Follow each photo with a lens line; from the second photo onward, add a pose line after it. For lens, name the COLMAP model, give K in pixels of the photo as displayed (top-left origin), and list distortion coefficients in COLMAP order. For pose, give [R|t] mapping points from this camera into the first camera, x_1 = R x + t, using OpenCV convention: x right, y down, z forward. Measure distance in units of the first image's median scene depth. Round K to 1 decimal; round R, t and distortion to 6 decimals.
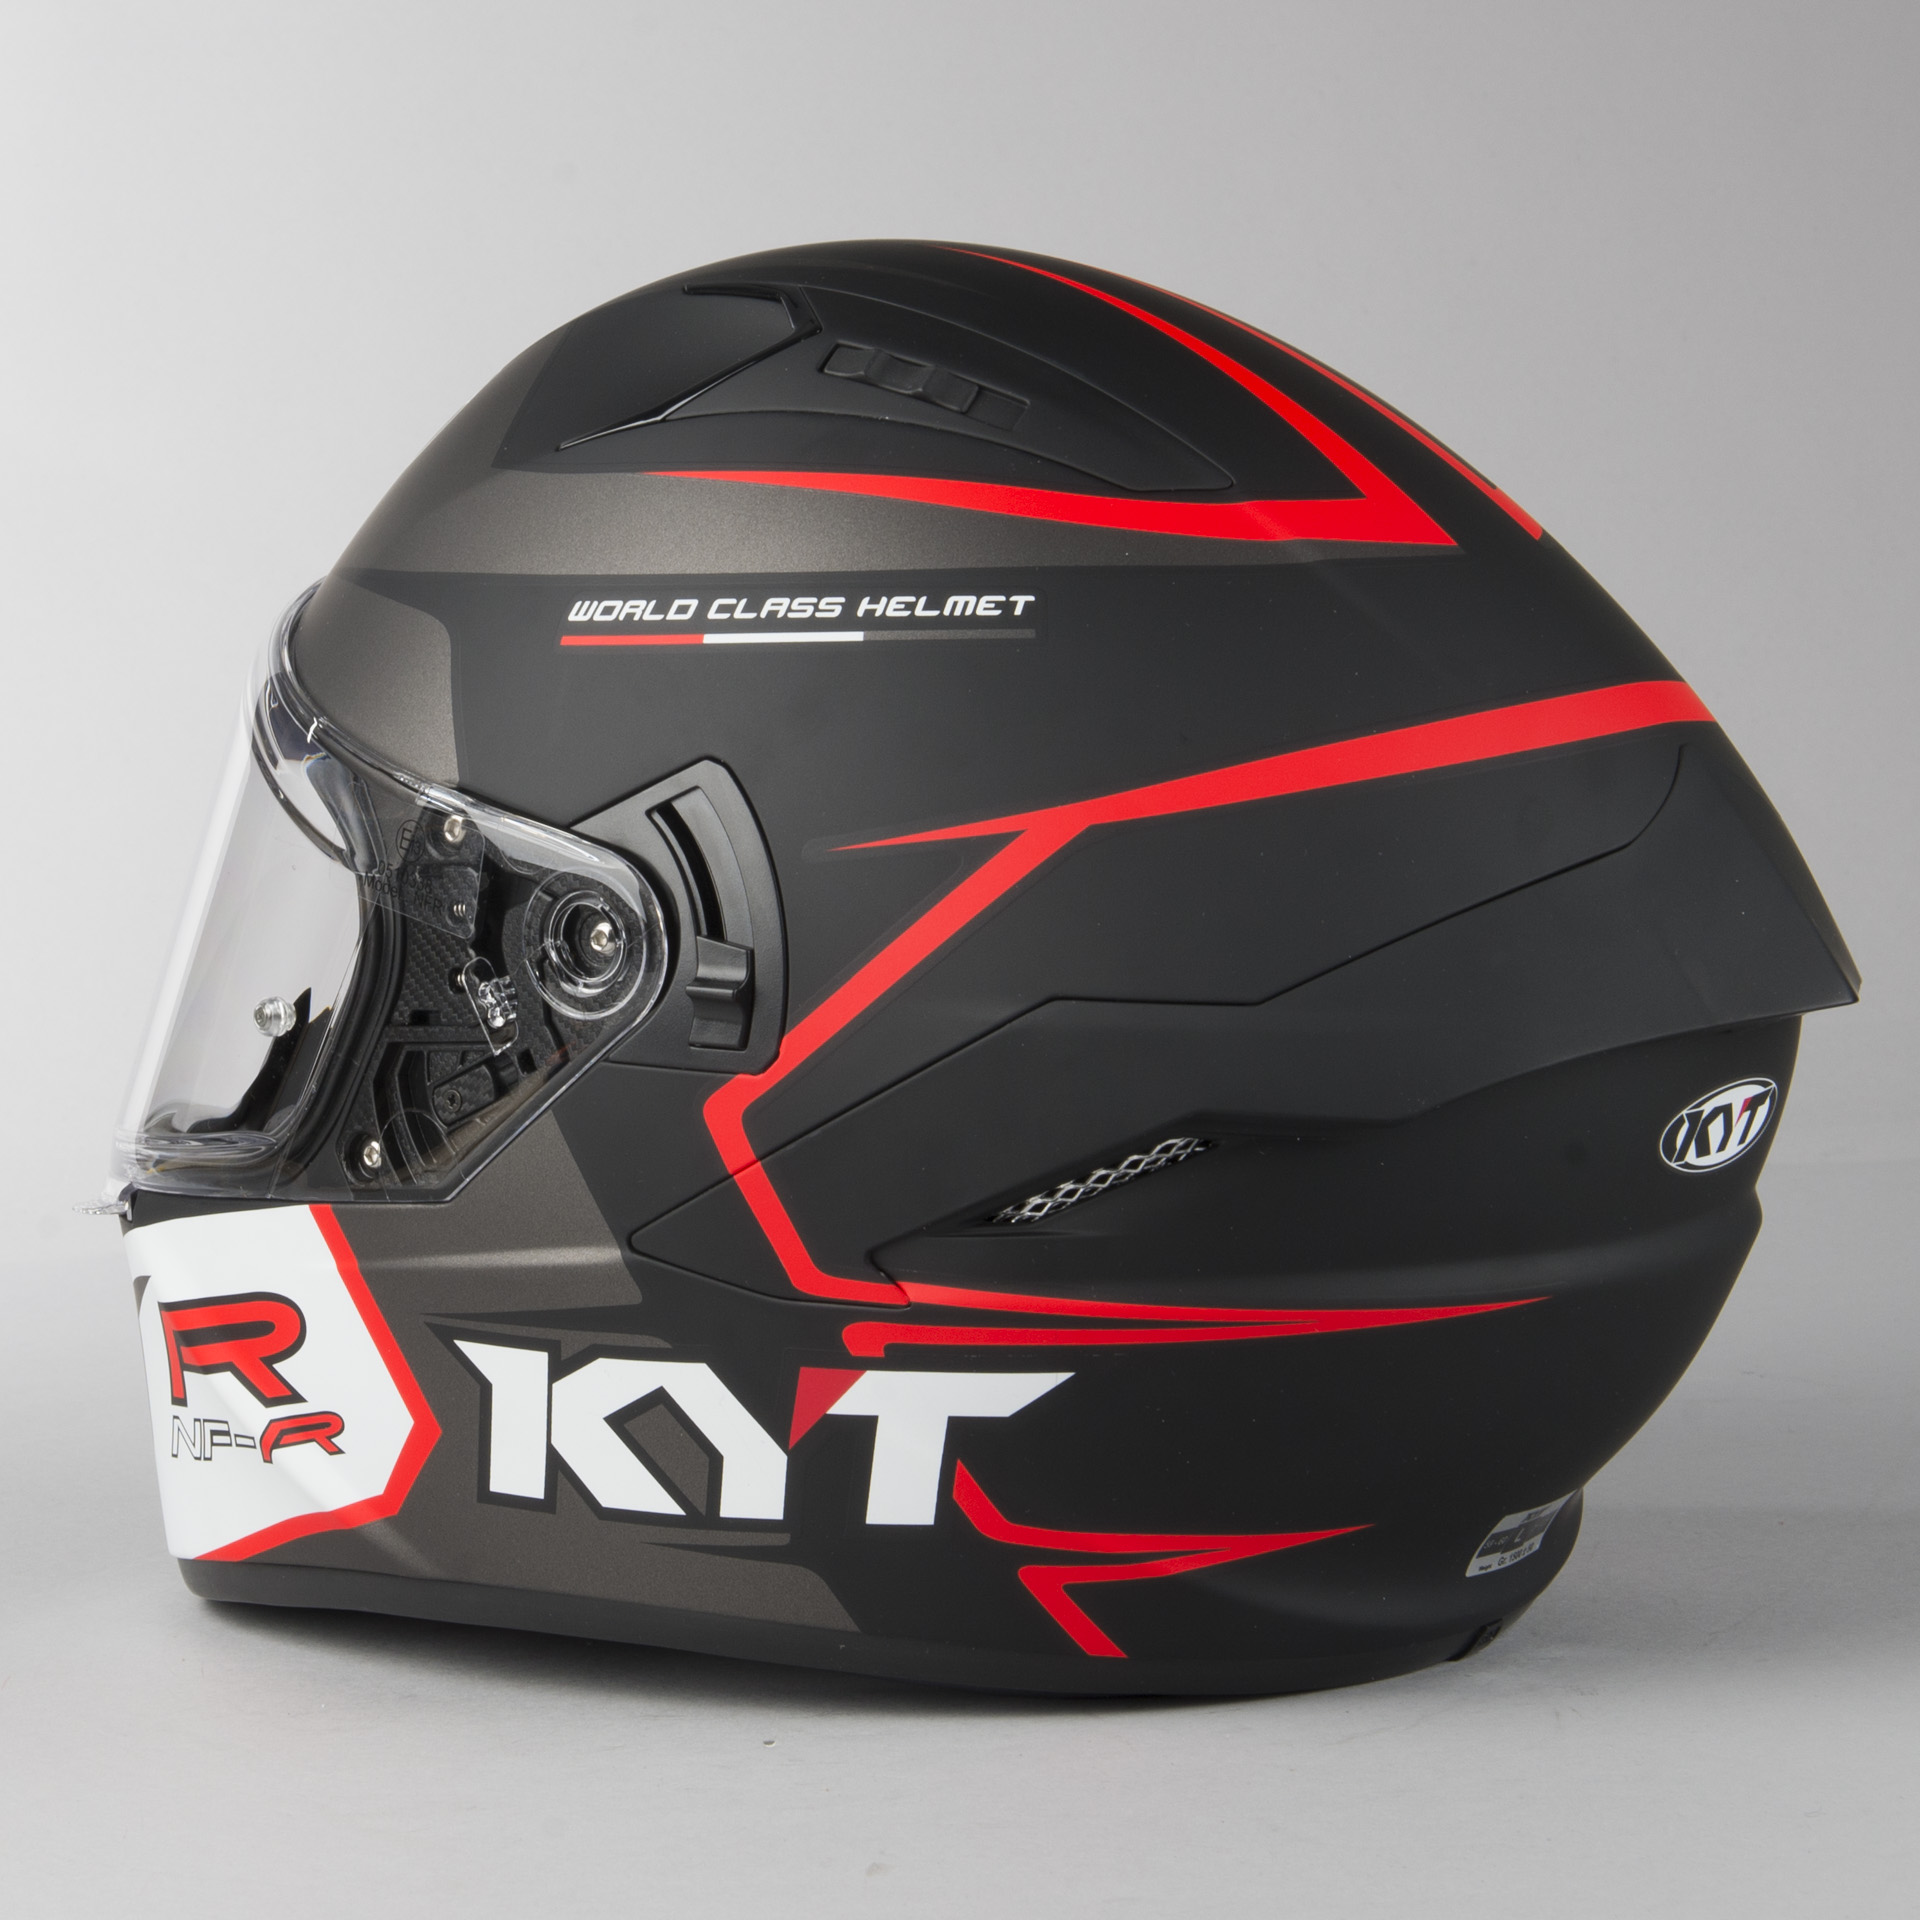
lens RADIAL K [[5583.5, 0, 963.8], [0, 5583.5, 862.7], [0, 0, 1]] dist [0.600838, 0.844153]
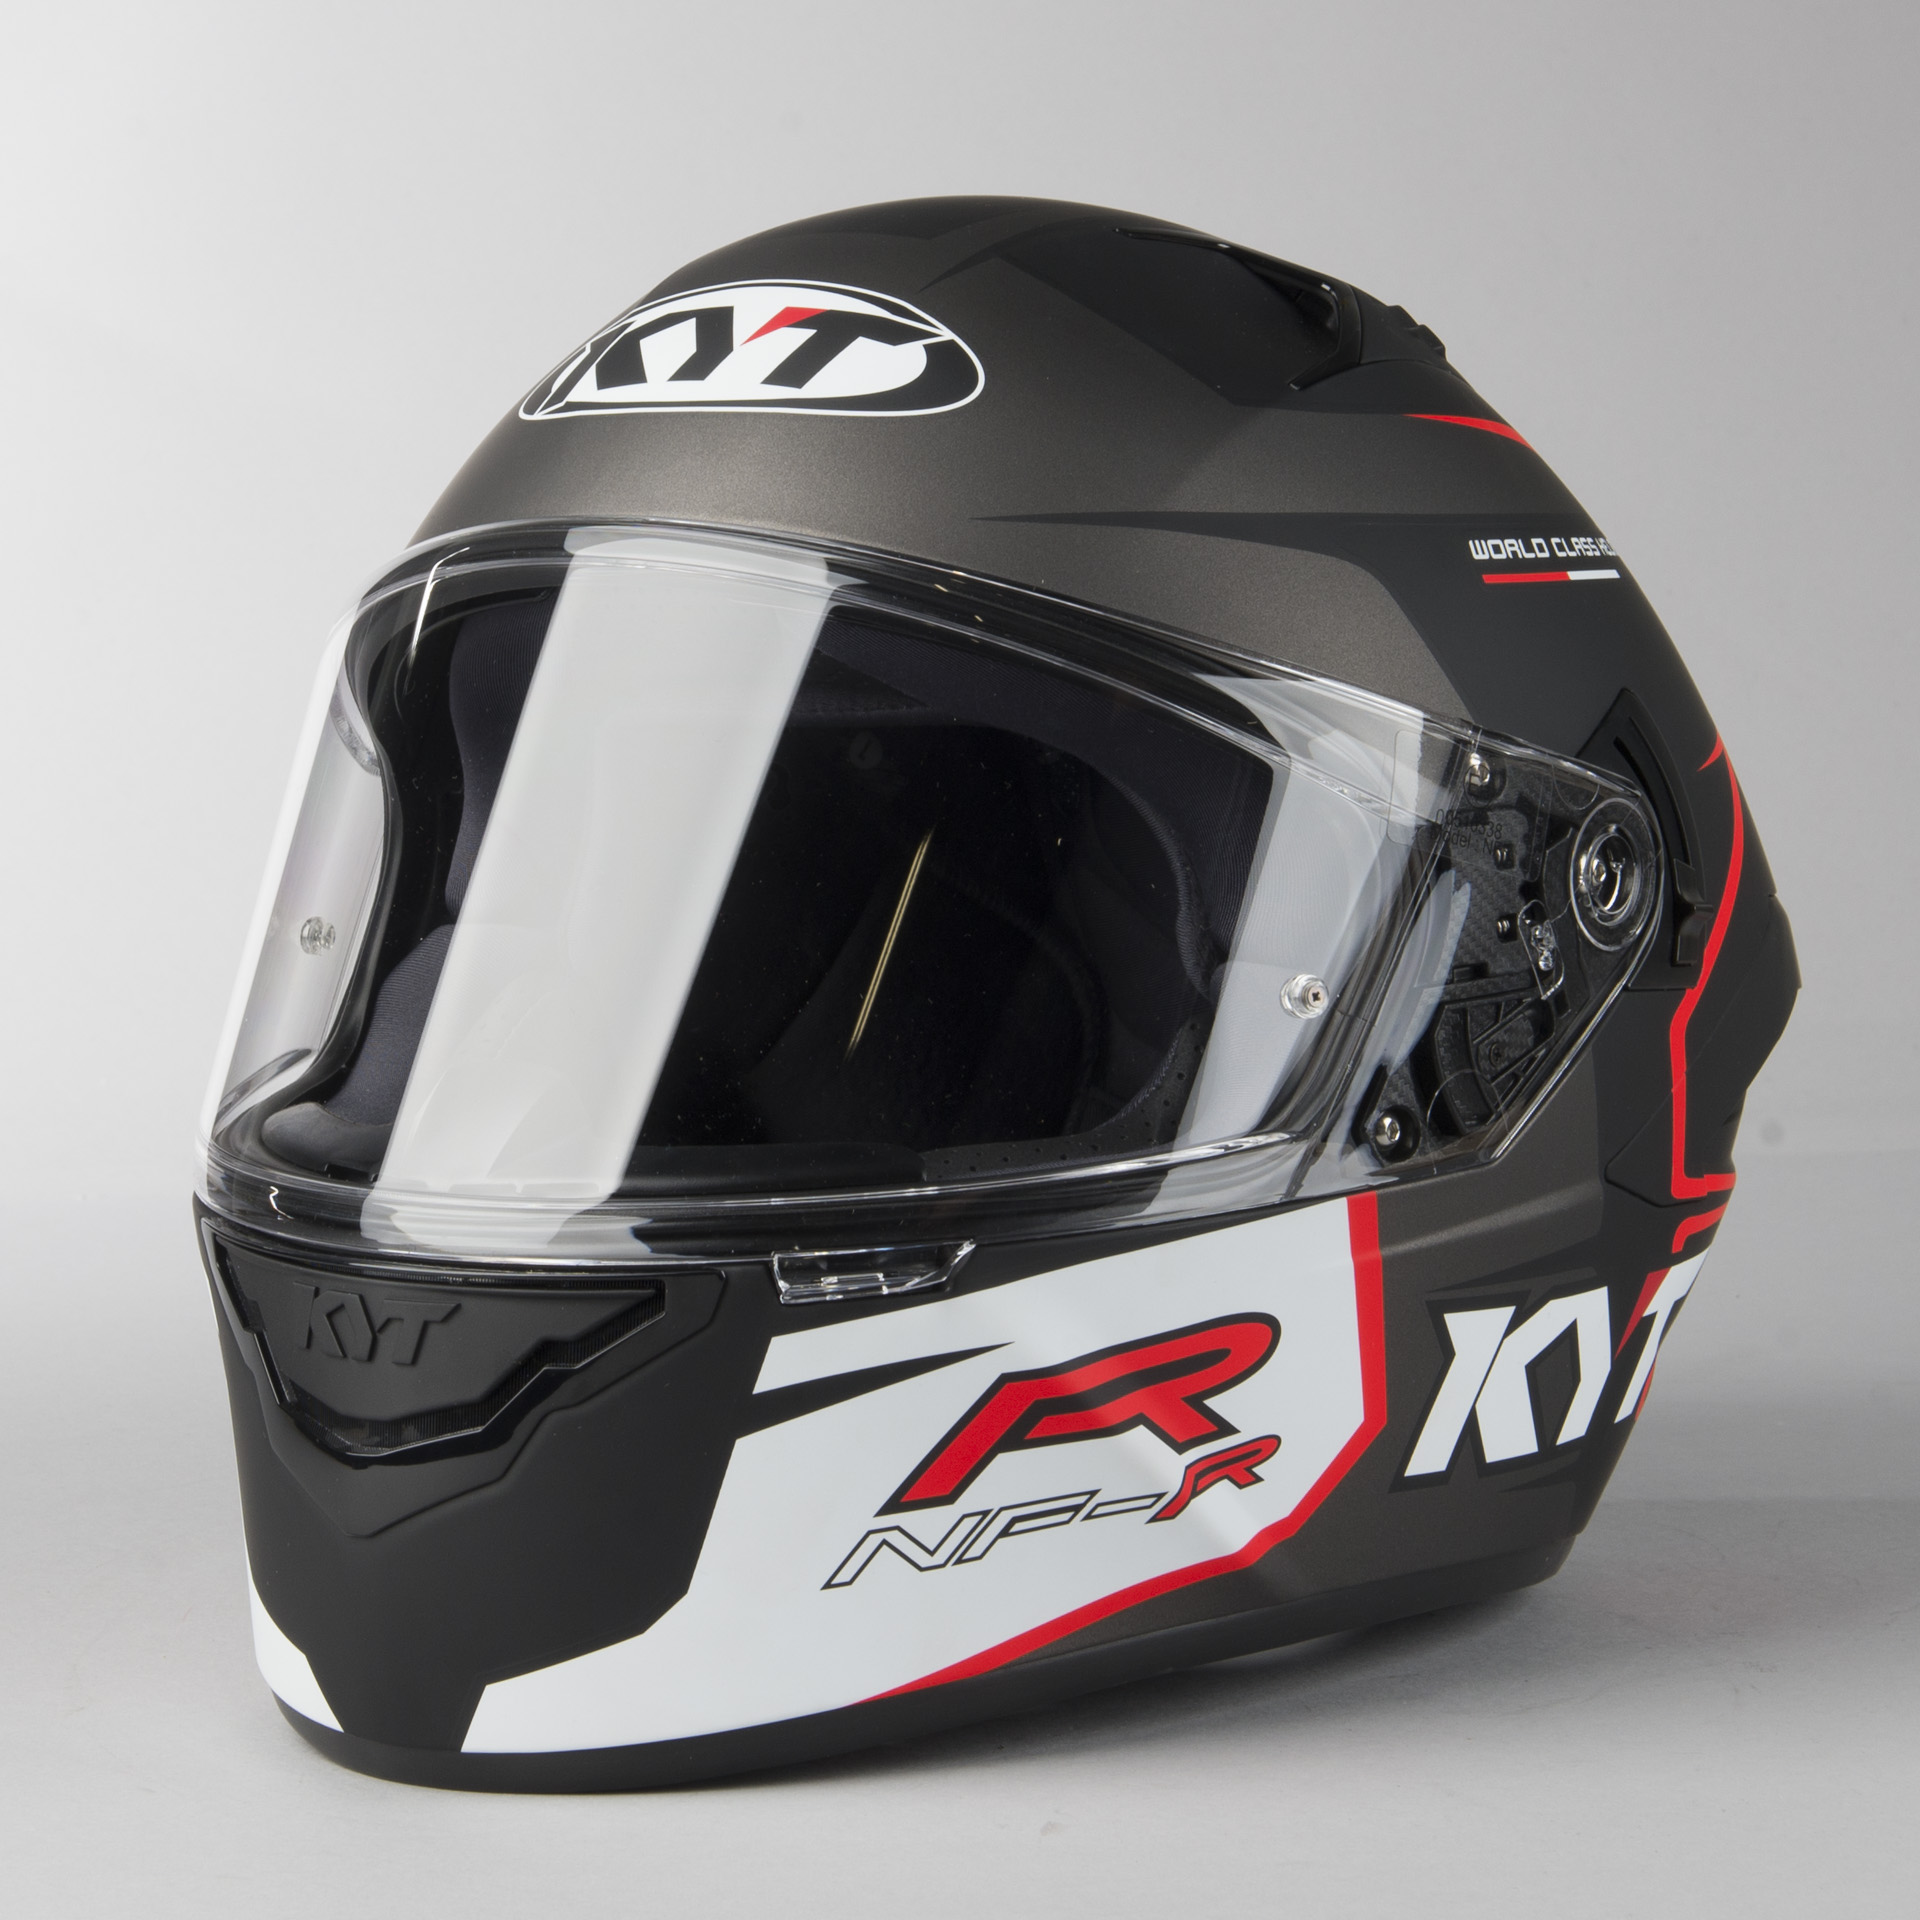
lens RADIAL K [[5583.5, 0, 963.8], [0, 5583.5, 862.7], [0, 0, 1]] dist [0.600838, 0.844153]
pose [[0.086998, -0.027545, 0.995828, -1.041787], [0.084938, 0.996183, 0.020134, -0.017342], [-0.992581, 0.082832, 0.089006, 0.987534]]
